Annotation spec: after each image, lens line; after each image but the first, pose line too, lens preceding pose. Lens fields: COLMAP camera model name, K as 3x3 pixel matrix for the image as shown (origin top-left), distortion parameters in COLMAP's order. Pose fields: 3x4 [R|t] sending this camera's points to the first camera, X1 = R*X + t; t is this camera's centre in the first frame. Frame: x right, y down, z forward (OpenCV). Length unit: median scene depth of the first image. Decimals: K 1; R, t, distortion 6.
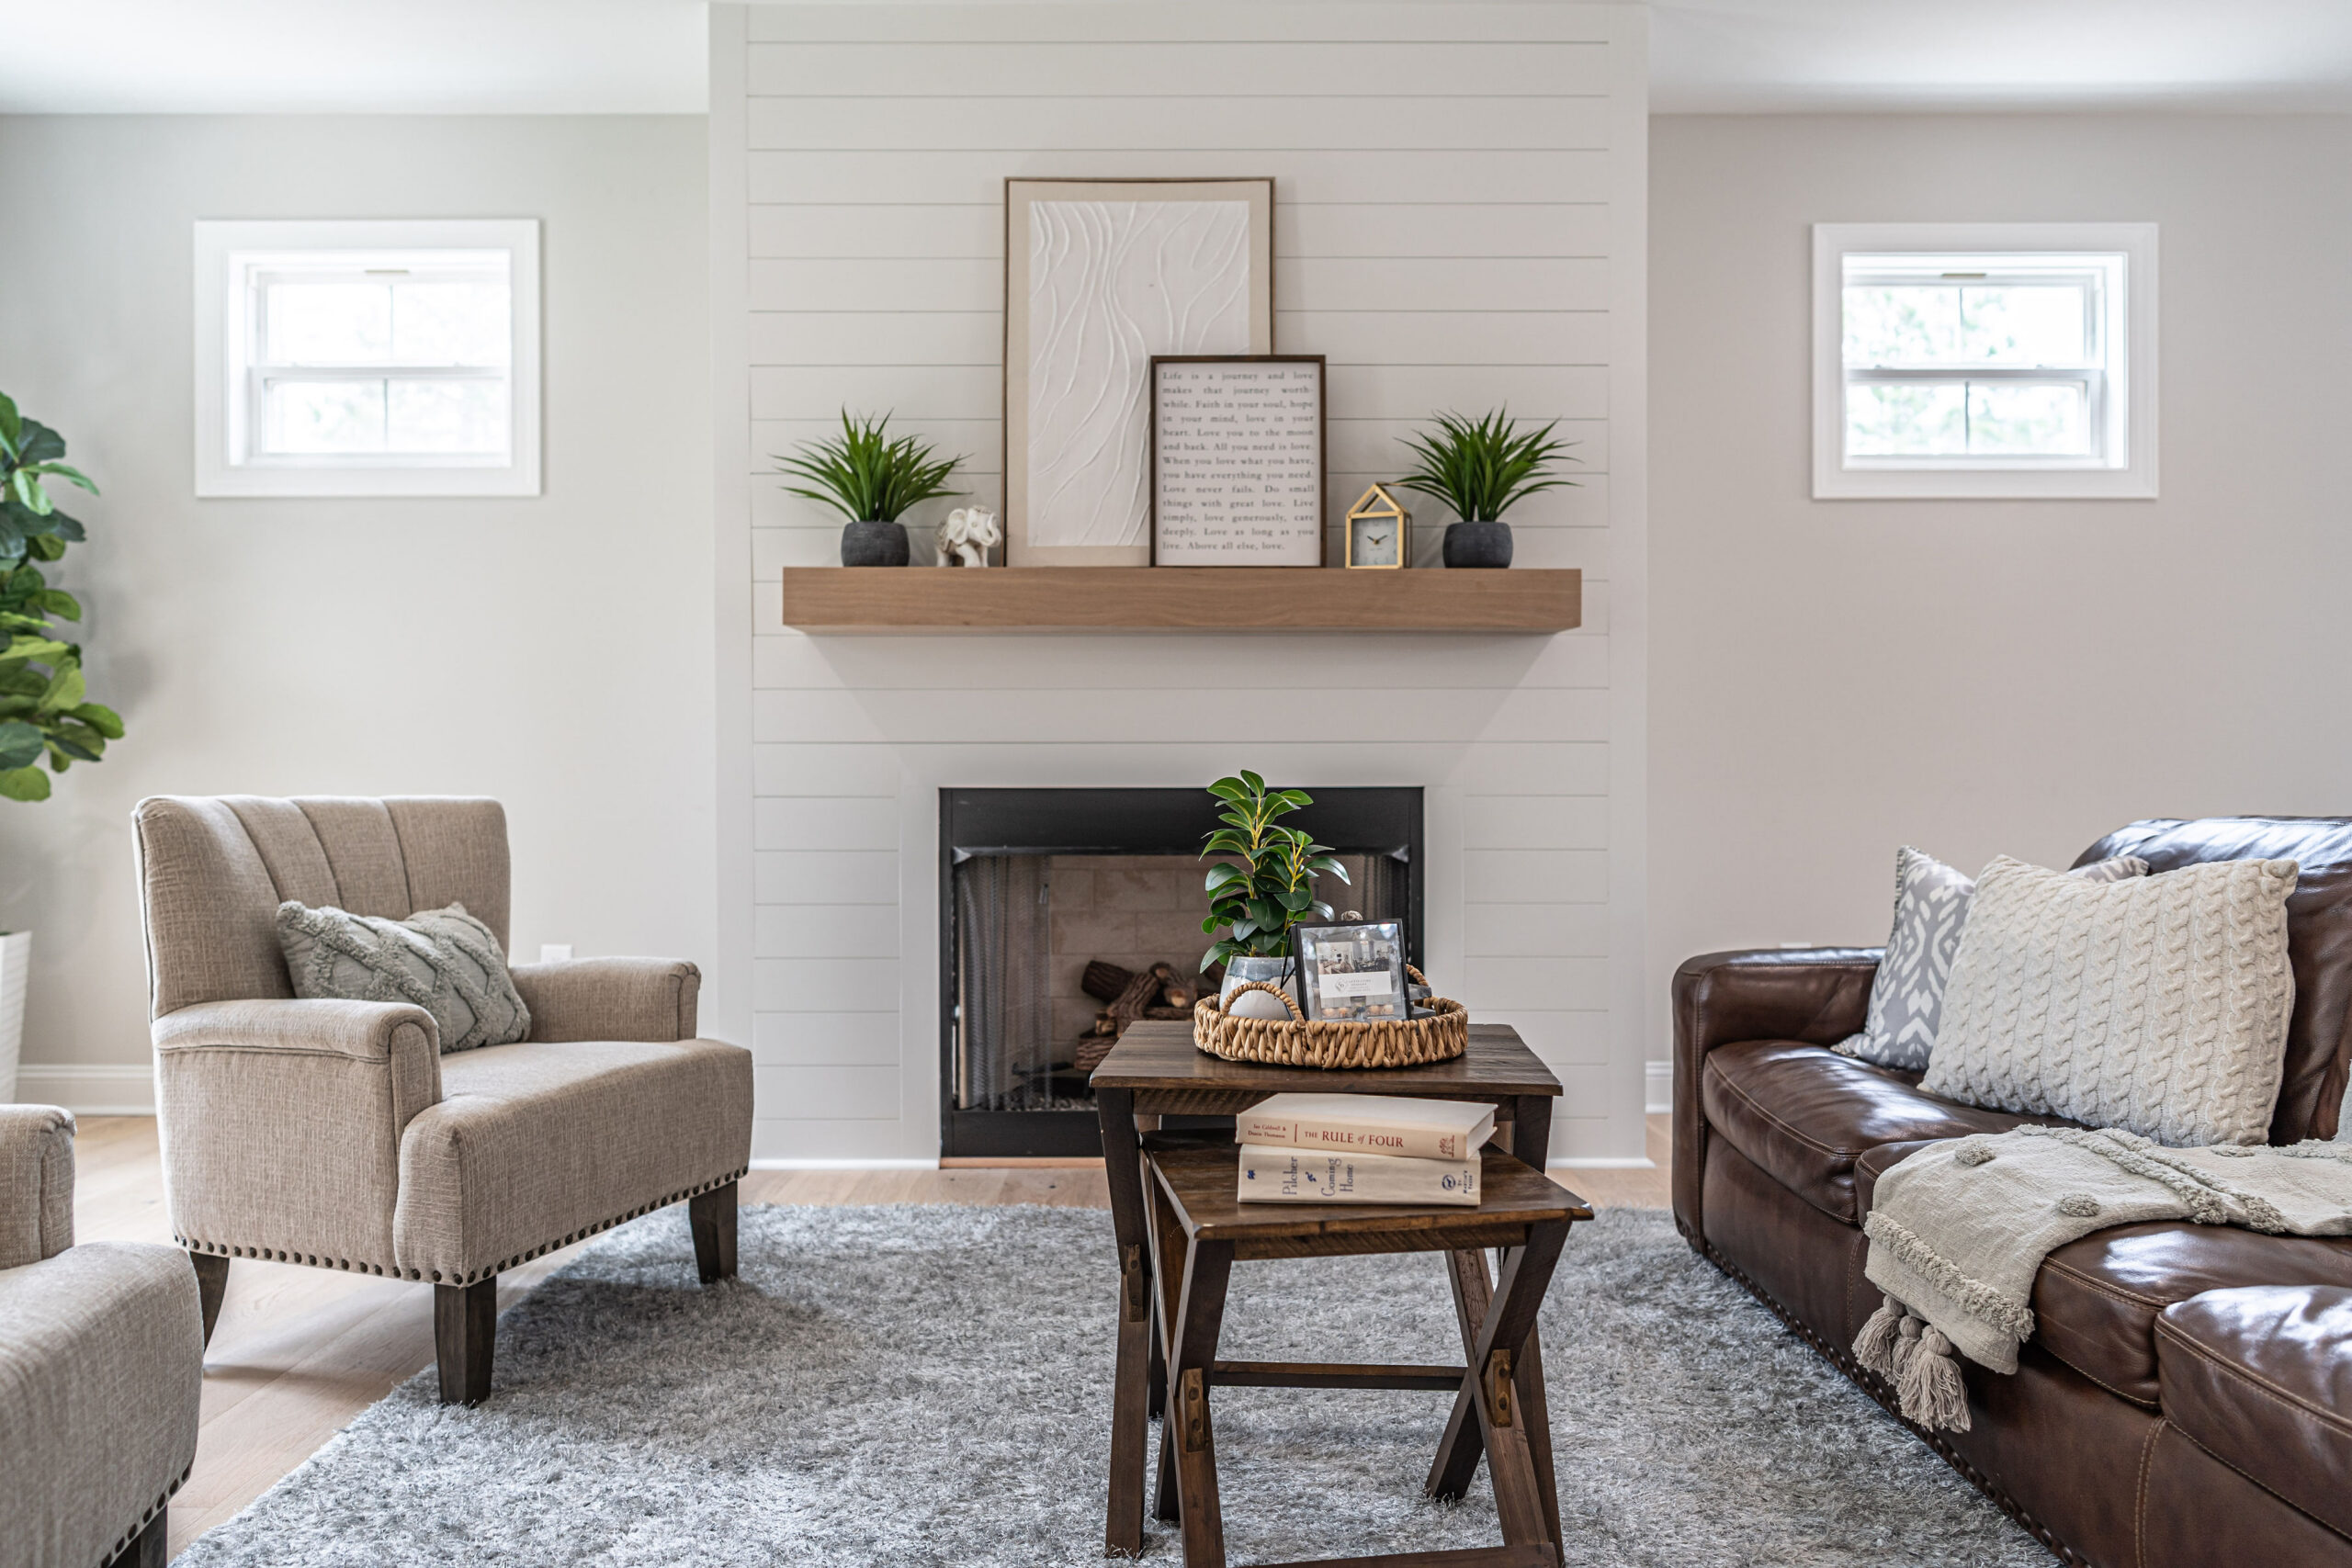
lens RADIAL K [[1556.9, 0, 1176.0], [0, 1556.9, 784.0], [0, 0, 1]] dist [-0.001677, 0.001066]
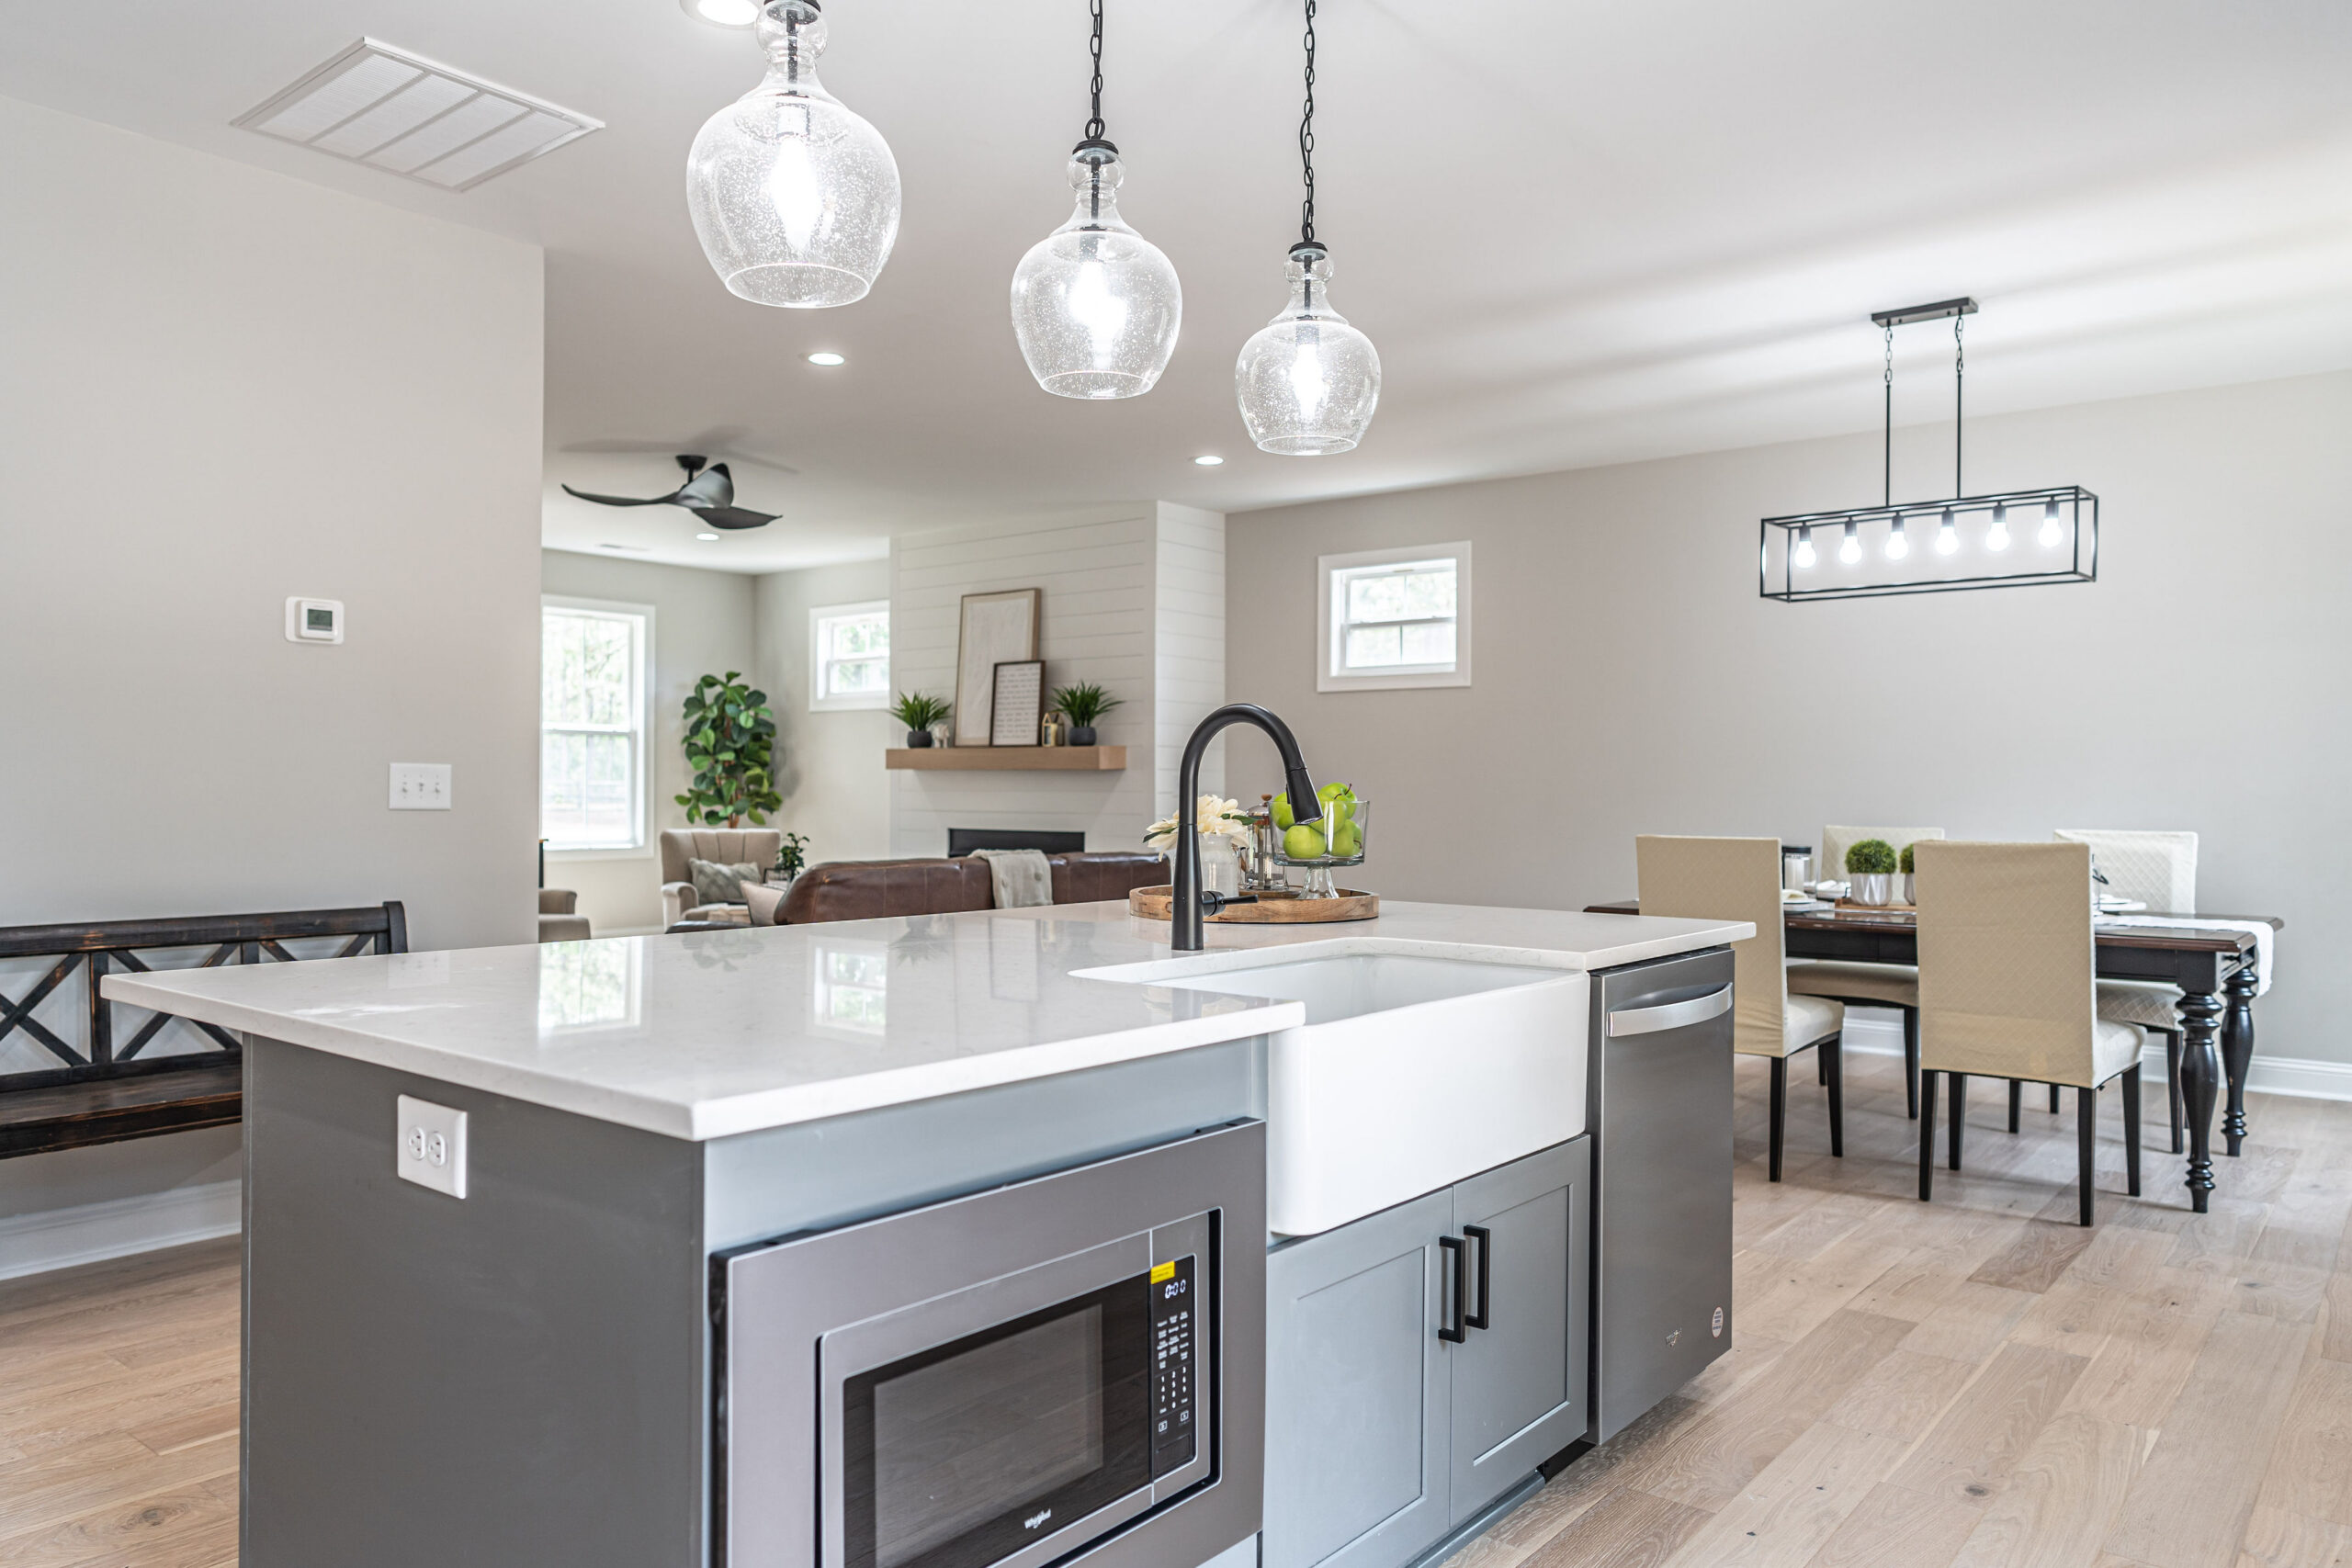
lens RADIAL K [[1574.6, 0, 1160.2], [0, 1574.6, 790.7], [0, 0, 1]] dist [-0.003627, 0.004166]
pose [[0.778918, 0.004141, -0.627112, 1.825434], [-0.007263, 0.999971, -0.002417, -0.060027], [0.627083, 0.006437, 0.778926, -0.852216]]
